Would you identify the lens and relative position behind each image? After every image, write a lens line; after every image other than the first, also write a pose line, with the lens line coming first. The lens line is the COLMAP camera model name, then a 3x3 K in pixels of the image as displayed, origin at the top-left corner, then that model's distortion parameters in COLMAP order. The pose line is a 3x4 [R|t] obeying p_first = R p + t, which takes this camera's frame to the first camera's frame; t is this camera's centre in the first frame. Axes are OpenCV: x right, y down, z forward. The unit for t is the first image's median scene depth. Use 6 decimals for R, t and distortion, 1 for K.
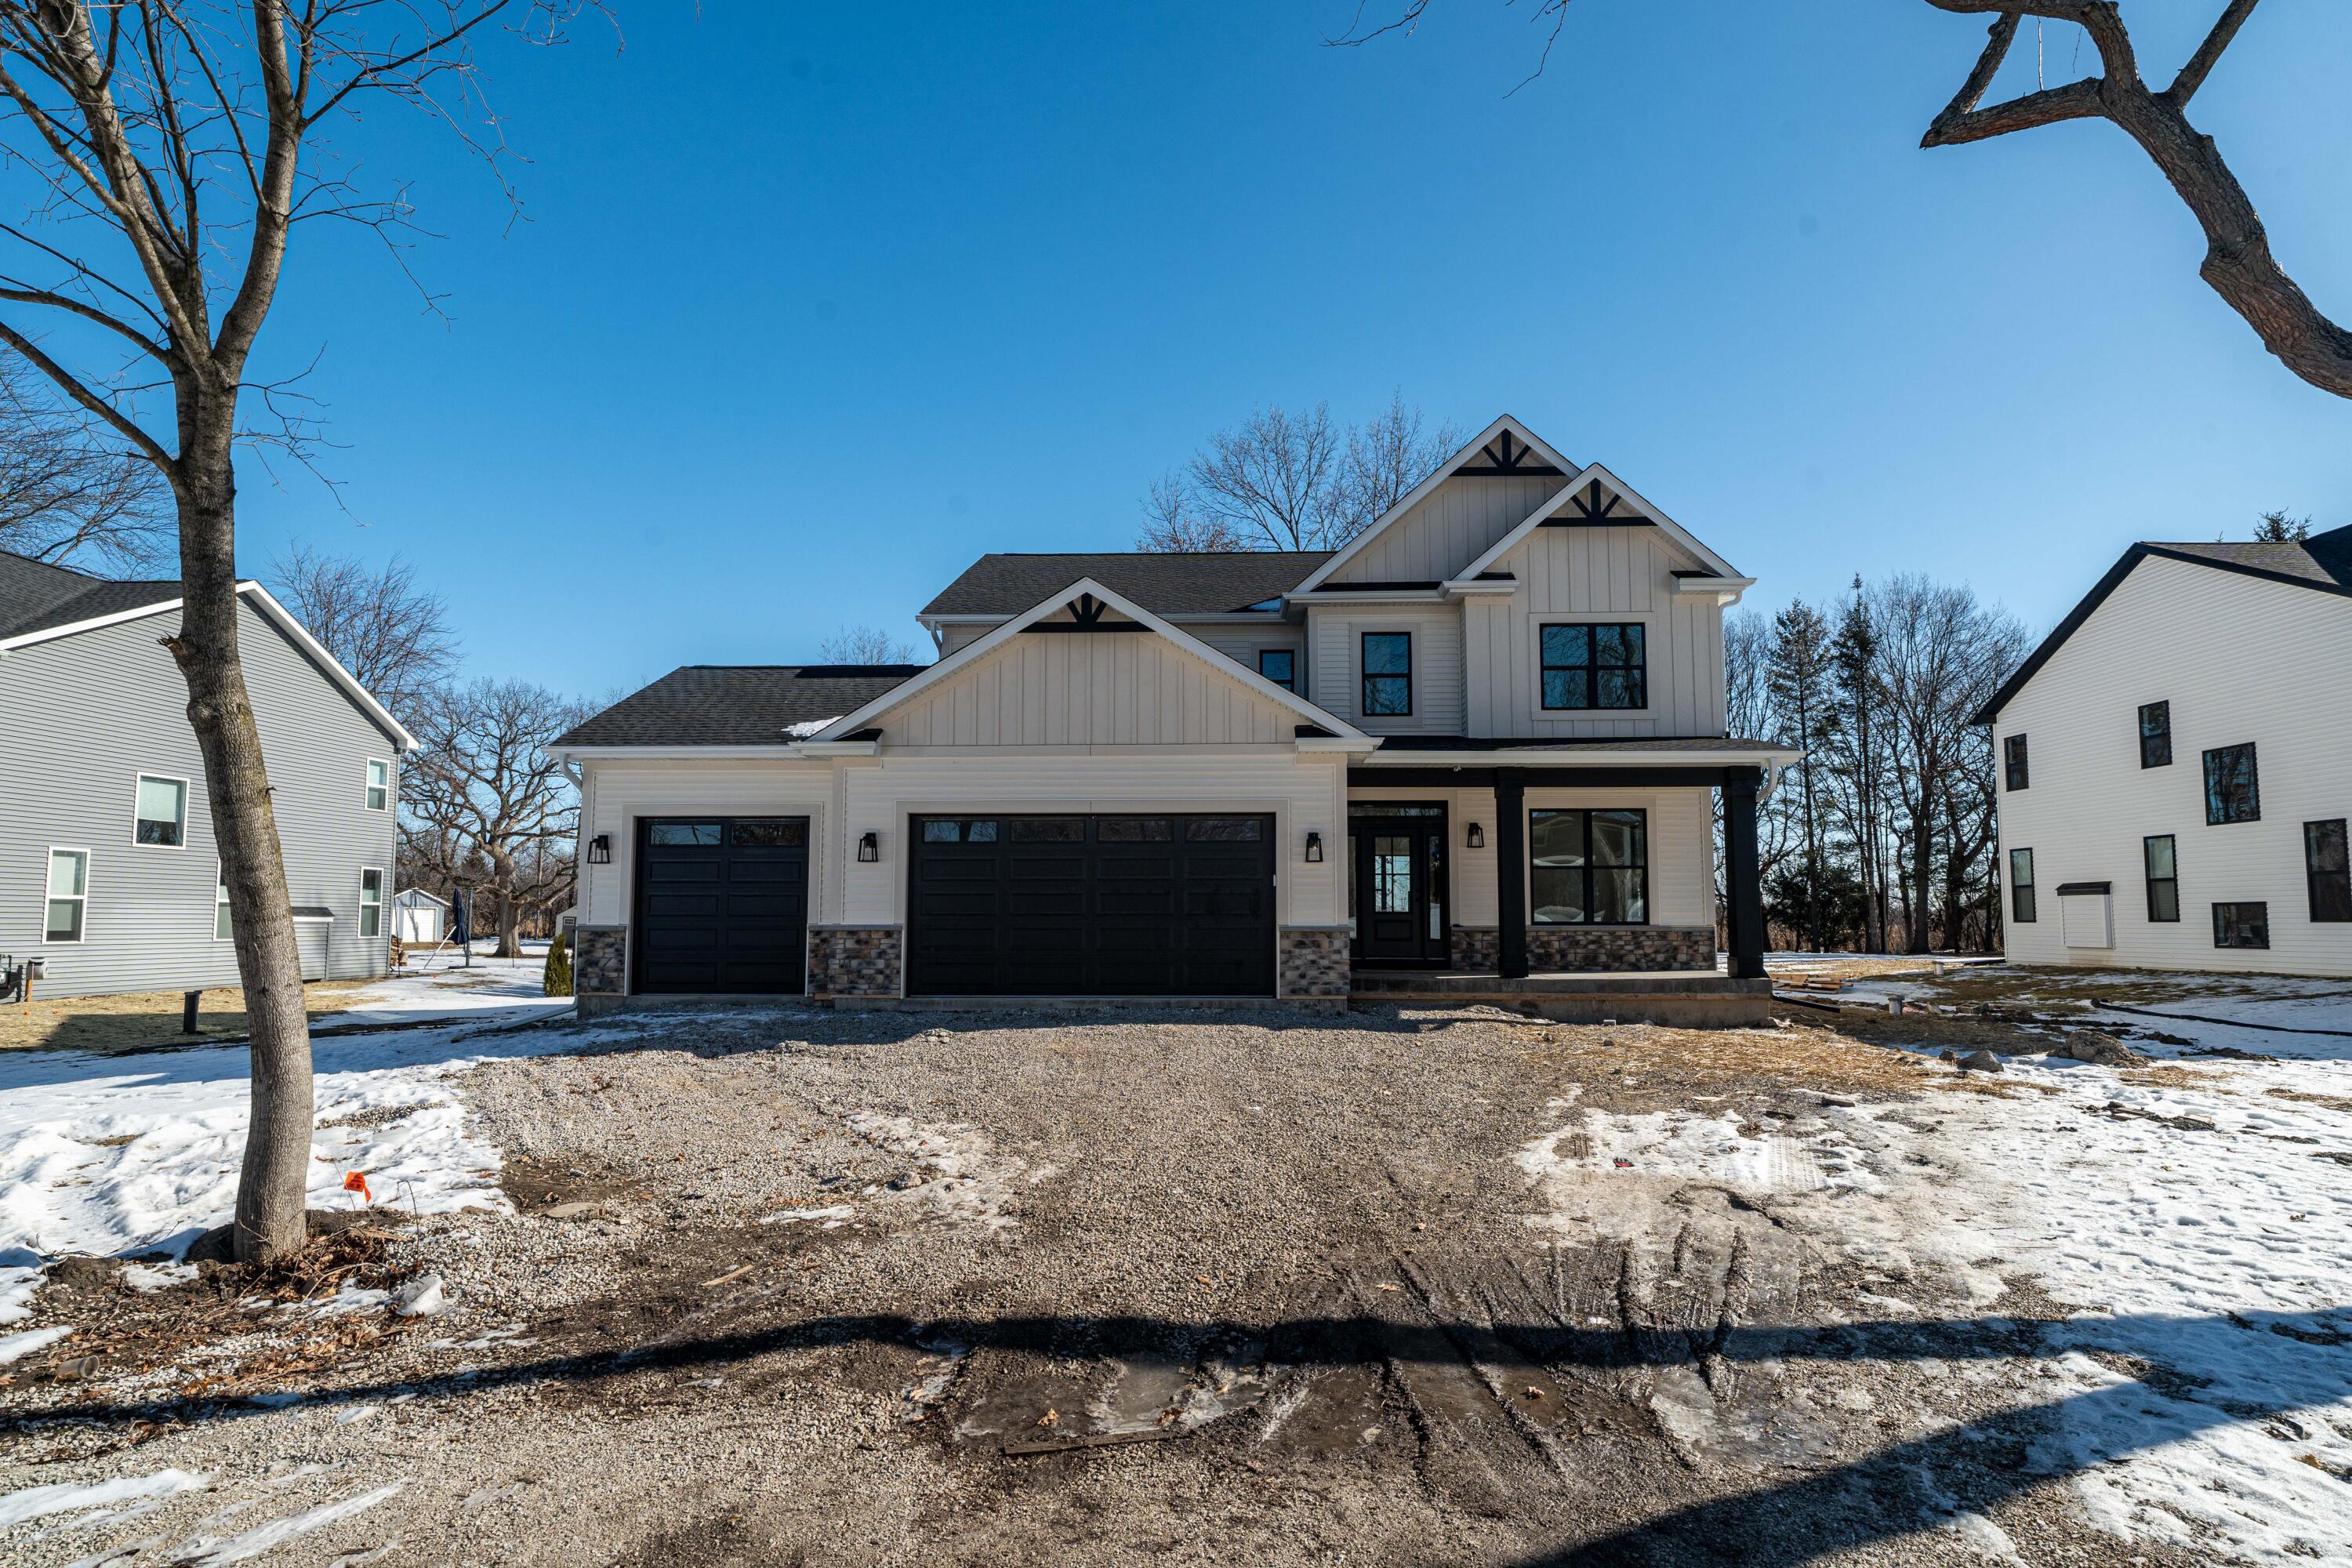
lens RADIAL K [[1201.9, 0, 1123.3], [0, 1201.9, 846.8], [0, 0, 1]] dist [-0.002581, -0.000209]
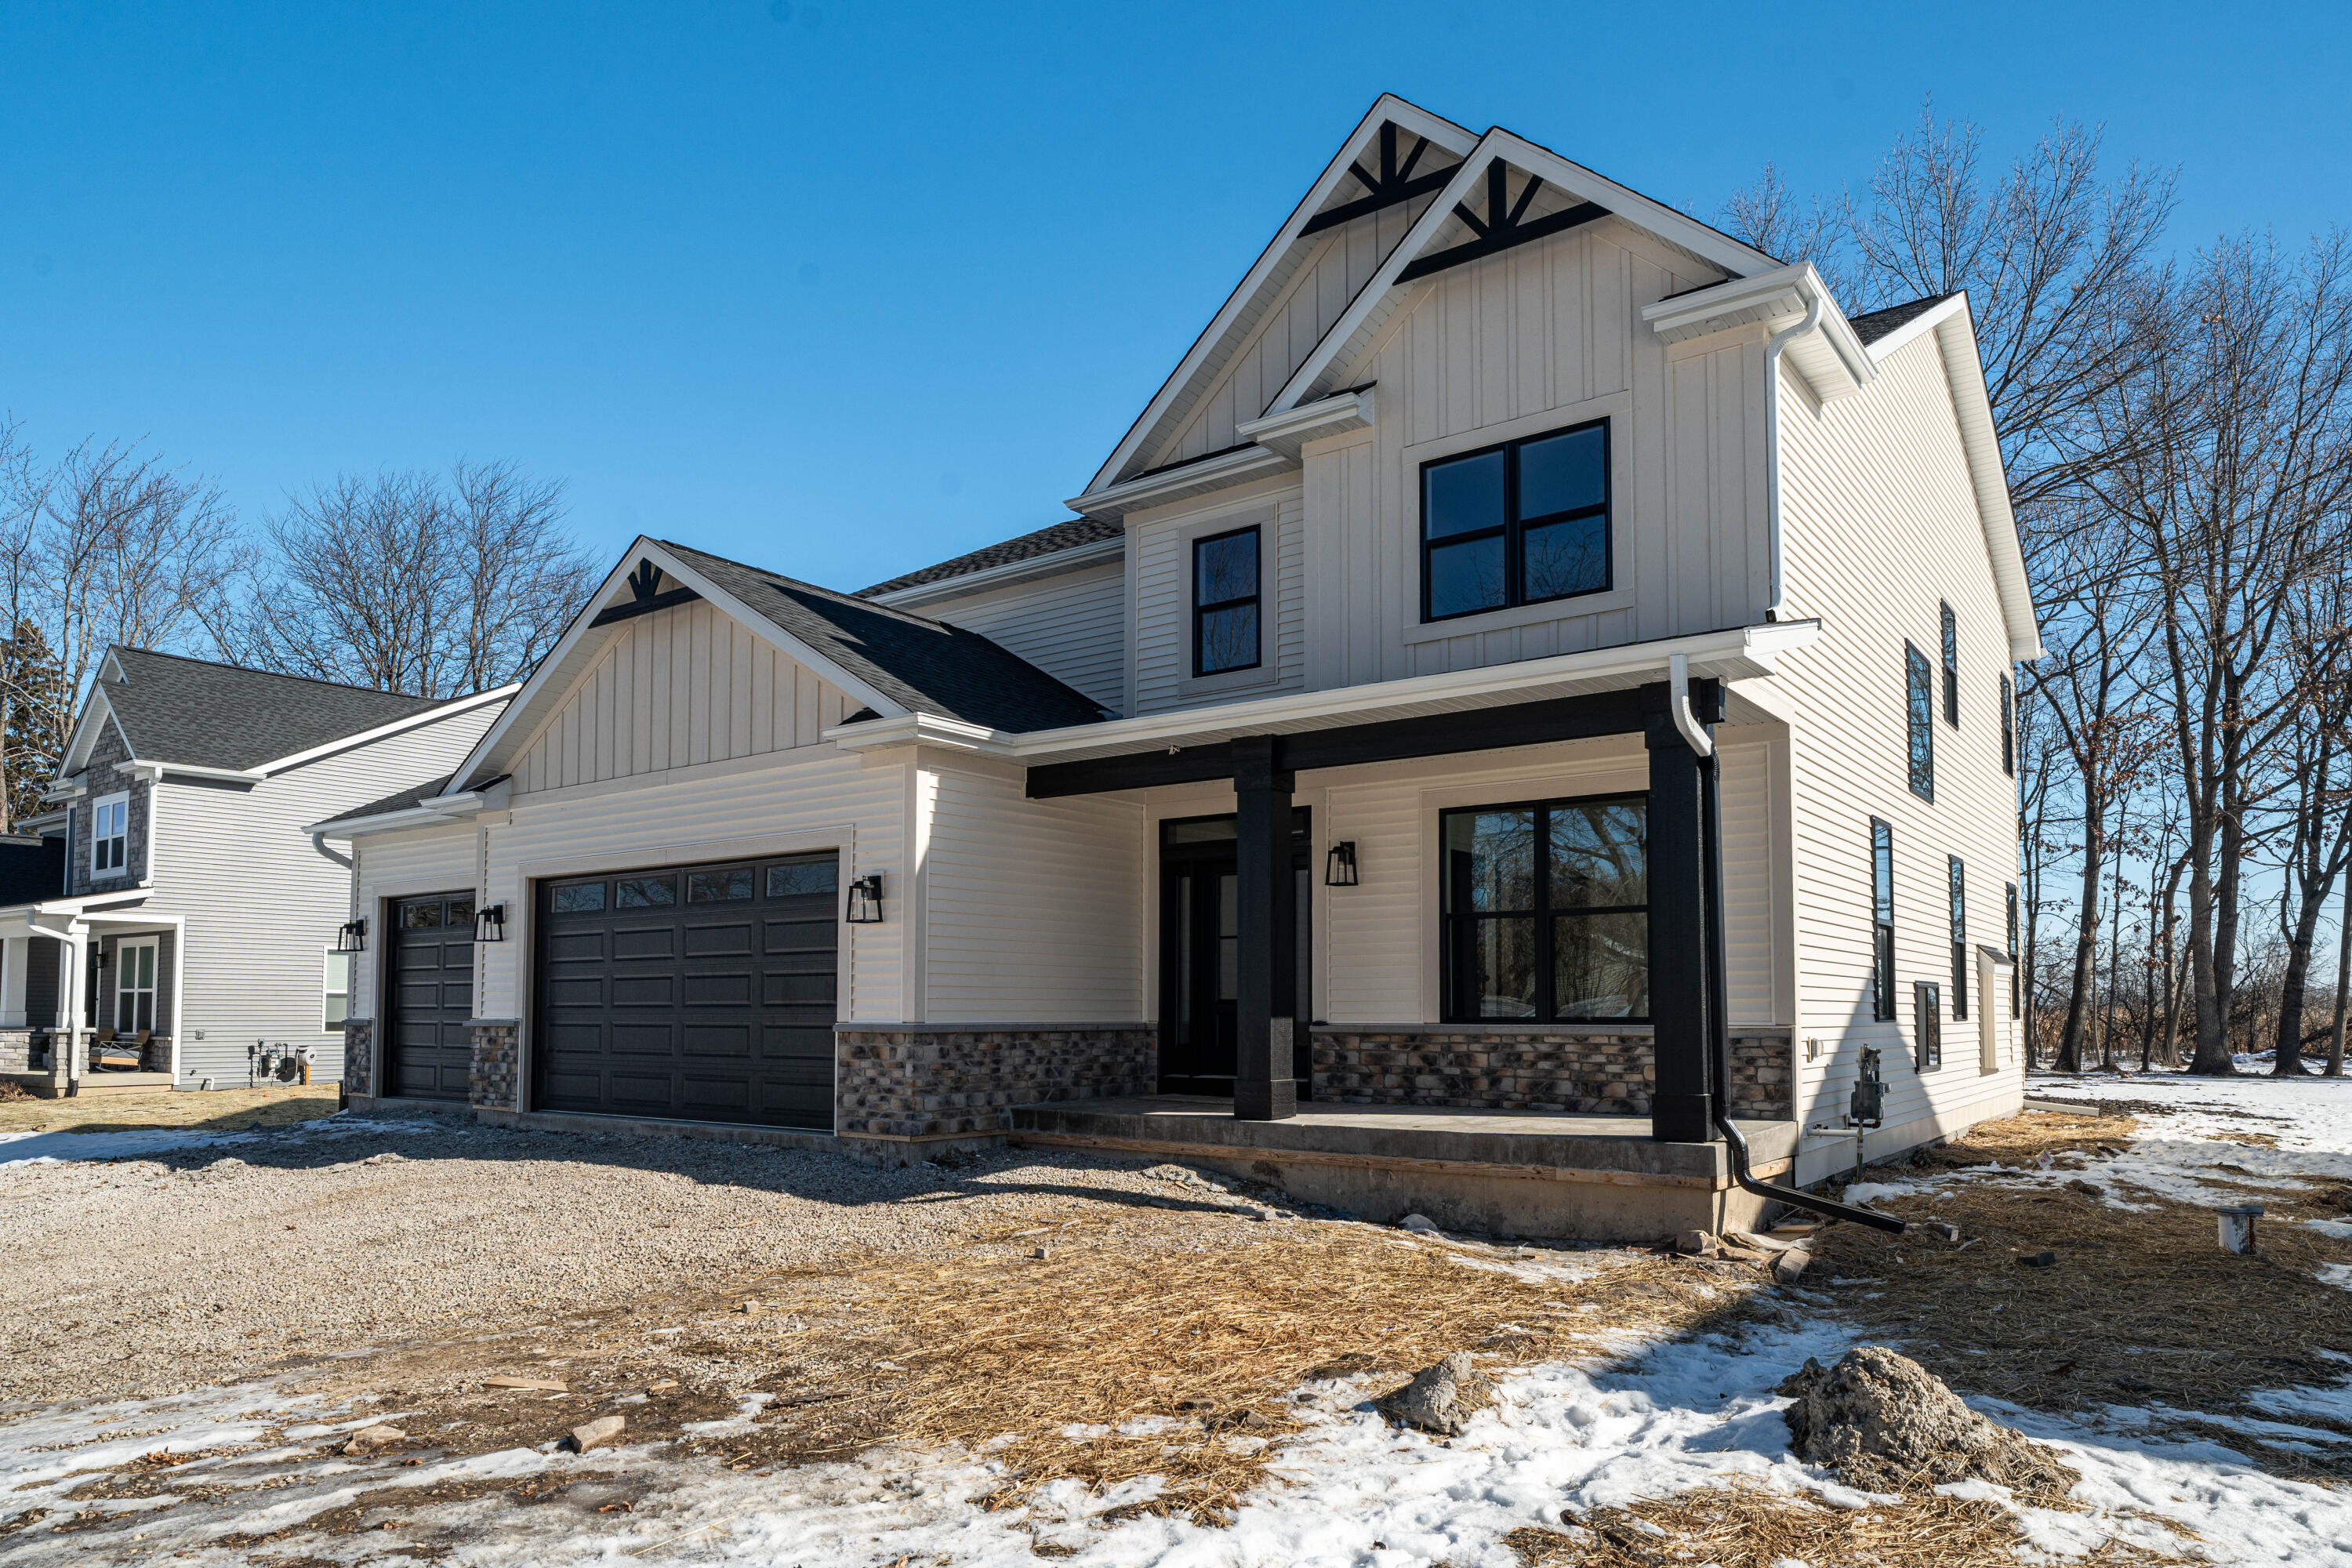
lens RADIAL K [[1456.8, 0, 1212.8], [0, 1456.8, 947.4], [0, 0, 1]] dist [0.001459, 0.000805]
pose [[0.823344, -0.024790, -0.567001, 0.704737], [0.035257, 0.999350, 0.007504, 0.025183], [0.566447, -0.026169, 0.823683, 0.449661]]
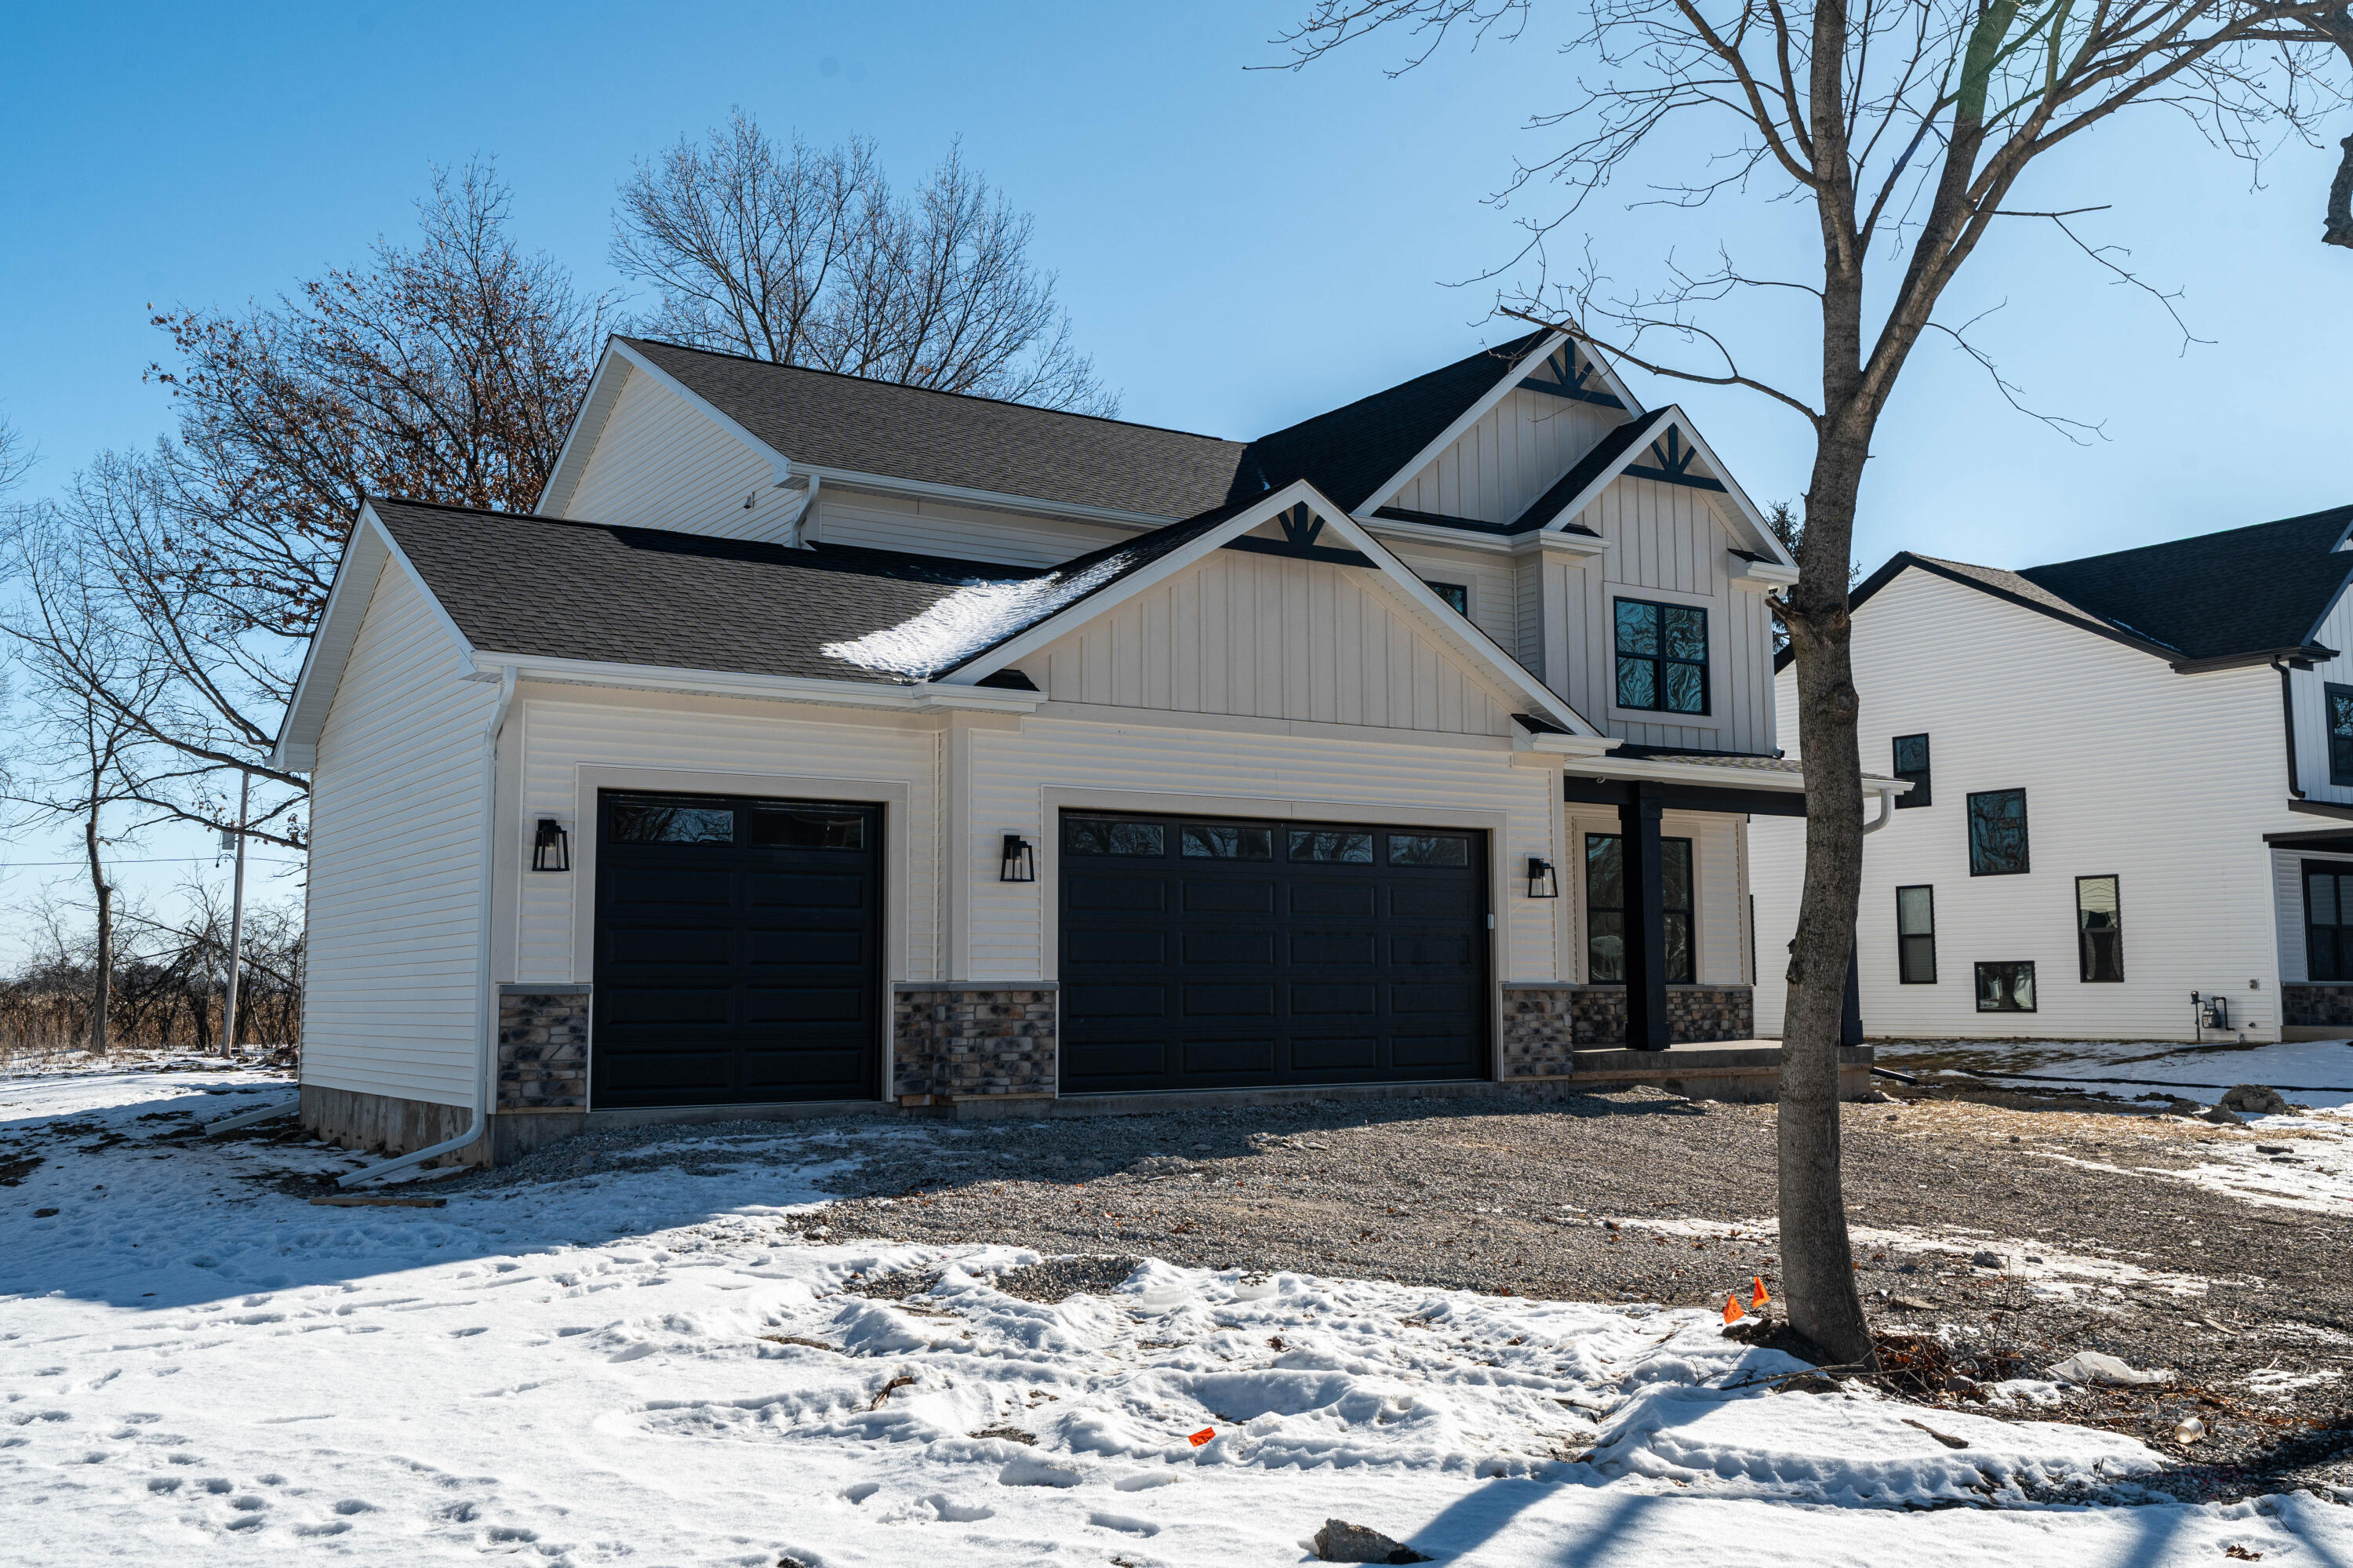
lens RADIAL K [[2142.7, 0, 1176.5], [0, 2142.7, 784.0], [0, 0, 1]] dist [0.030278, 0.004712]
pose [[0.815756, 0.052627, 0.575997, -0.756630], [-0.031348, 0.998411, -0.046826, 0.010917], [-0.577547, 0.020142, 0.816109, 0.033347]]
